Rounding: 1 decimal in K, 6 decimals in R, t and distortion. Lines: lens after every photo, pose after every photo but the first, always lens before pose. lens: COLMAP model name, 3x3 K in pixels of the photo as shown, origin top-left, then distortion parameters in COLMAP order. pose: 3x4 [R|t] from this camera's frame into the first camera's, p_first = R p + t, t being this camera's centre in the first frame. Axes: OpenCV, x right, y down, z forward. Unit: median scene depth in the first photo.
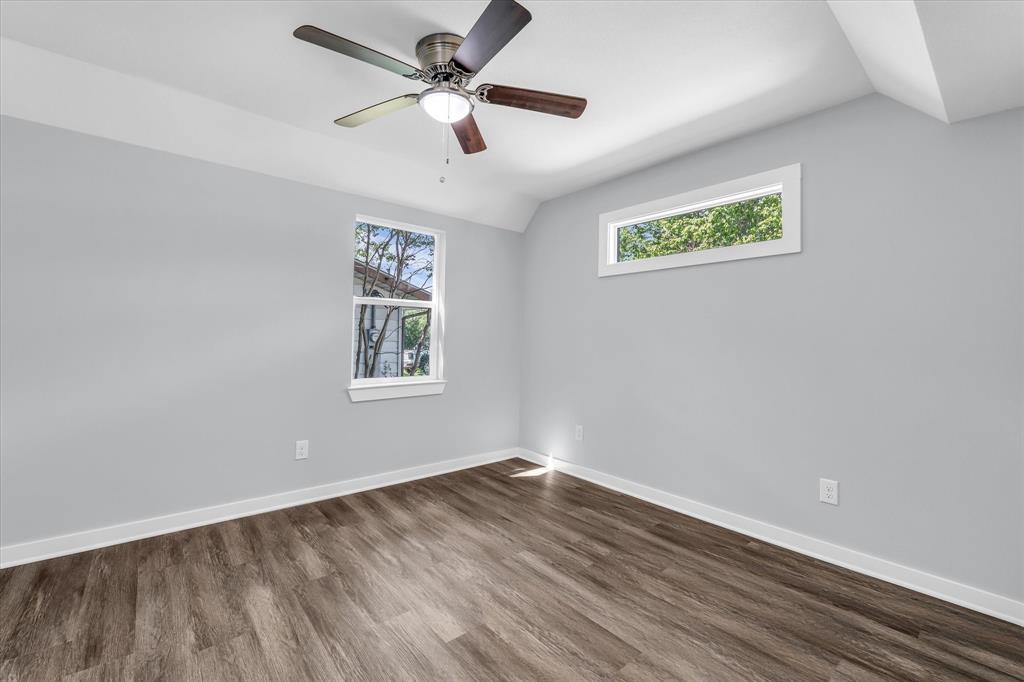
lens RADIAL K [[703.3, 0, 512.0], [0, 703.3, 341.0], [0, 0, 1]] dist [-0.003268, -0.000777]
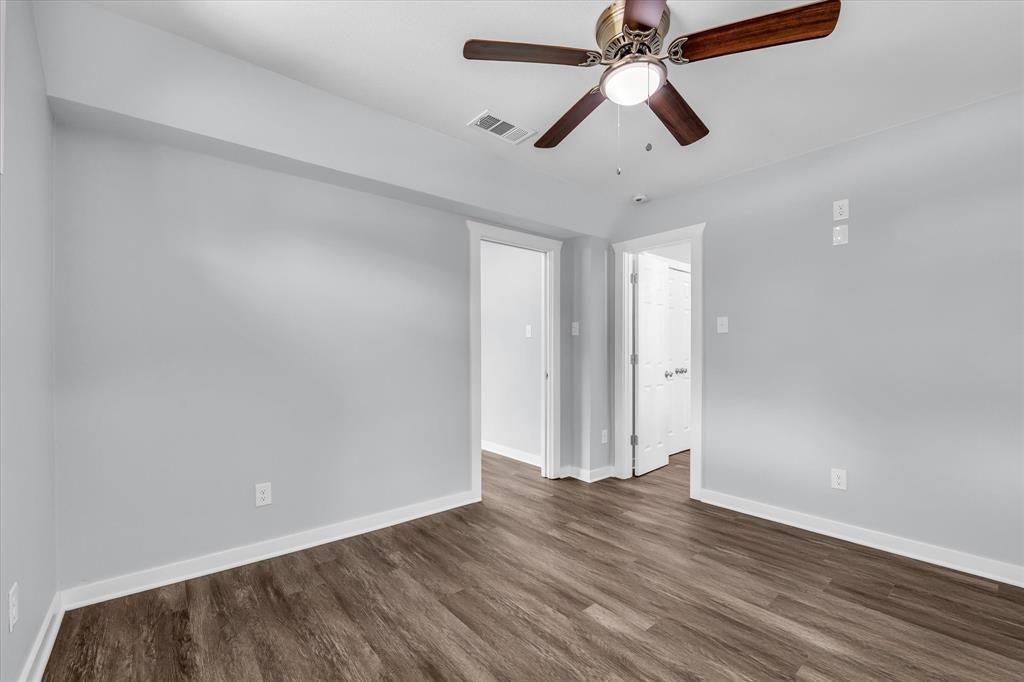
lens RADIAL K [[703.3, 0, 512.0], [0, 703.3, 341.0], [0, 0, 1]] dist [-0.003268, -0.000777]
pose [[-0.999804, -0.018166, 0.007816, 0.046433], [-0.018218, 0.999812, -0.006679, -0.013382], [-0.007693, -0.006820, -0.999947, 2.064303]]
